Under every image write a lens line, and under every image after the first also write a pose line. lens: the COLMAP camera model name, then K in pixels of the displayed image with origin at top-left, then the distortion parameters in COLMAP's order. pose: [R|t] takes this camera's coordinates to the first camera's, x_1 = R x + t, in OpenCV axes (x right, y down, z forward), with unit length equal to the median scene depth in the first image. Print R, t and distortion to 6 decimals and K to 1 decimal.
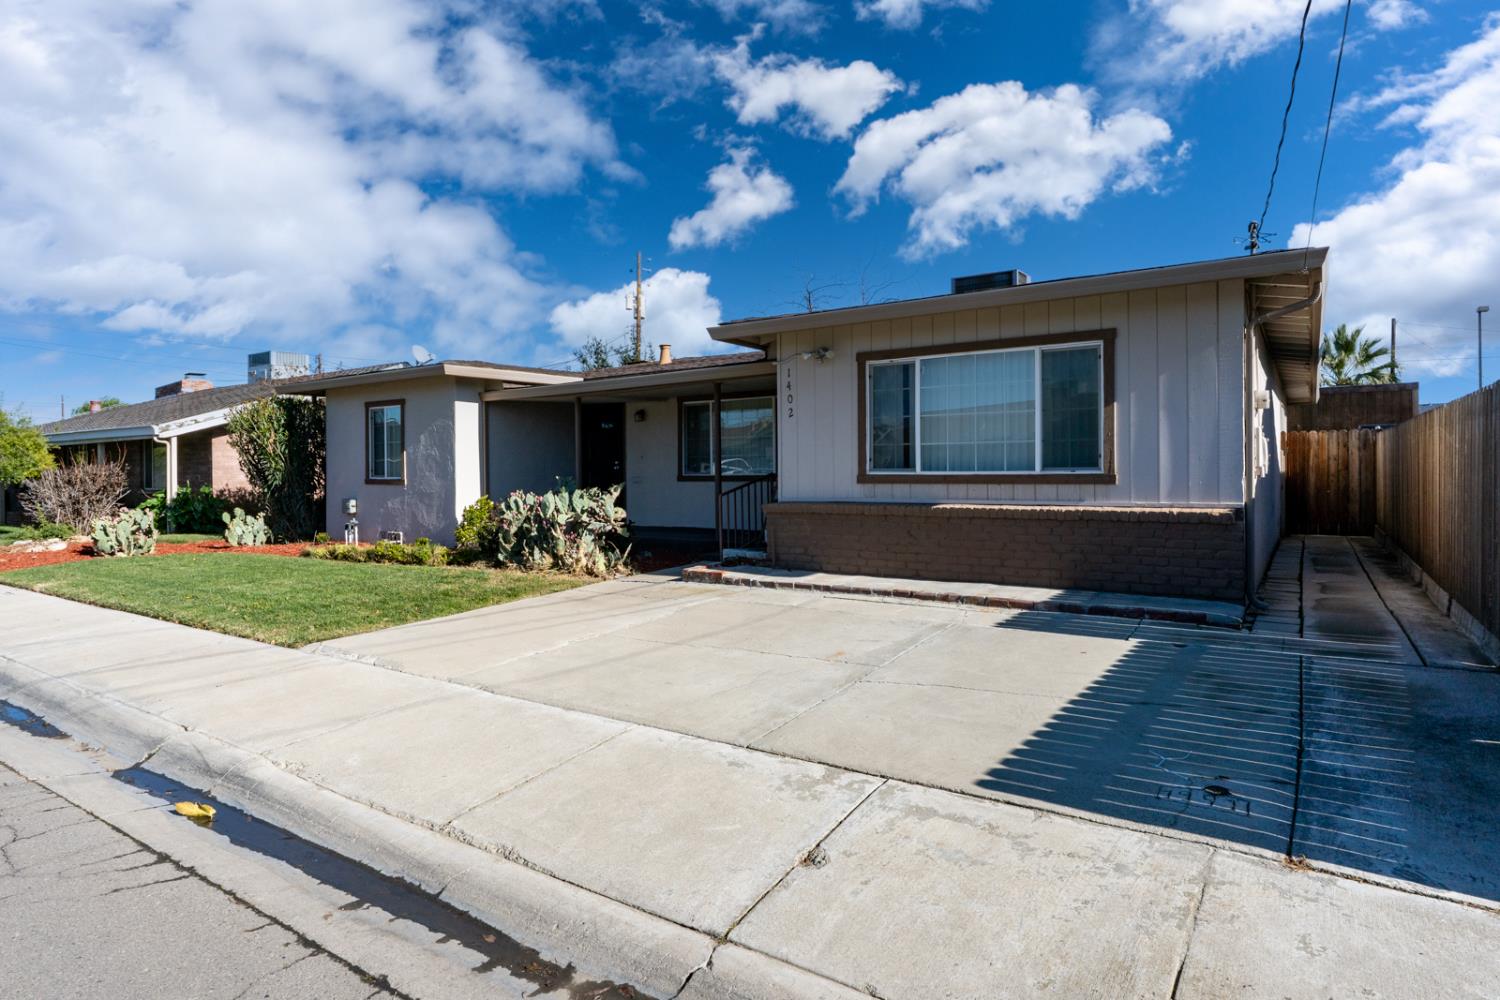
lens RADIAL K [[814.6, 0, 750.5], [0, 814.6, 488.0], [0, 0, 1]] dist [-0.003418, -0.000192]
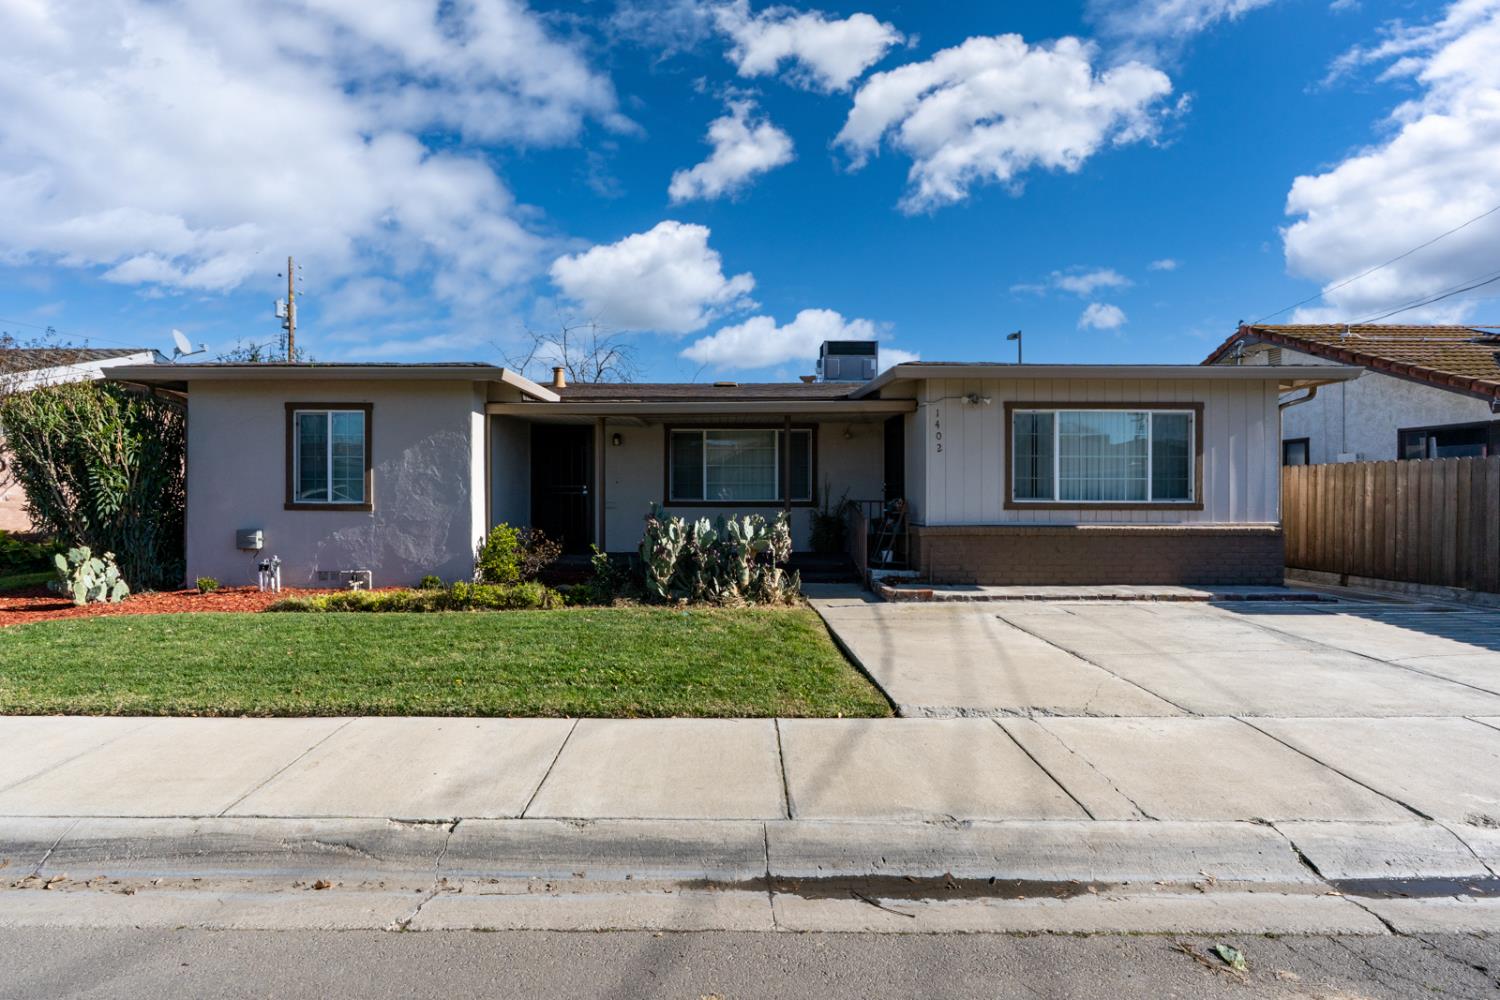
lens RADIAL K [[686.2, 0, 748.5], [0, 686.2, 503.1], [0, 0, 1]] dist [-0.004727, 0.000301]
pose [[0.832642, 0.002317, 0.553807, -0.761977], [0.002695, 0.999962, -0.008235, -0.008099], [-0.553805, 0.008349, 0.832604, 0.370259]]
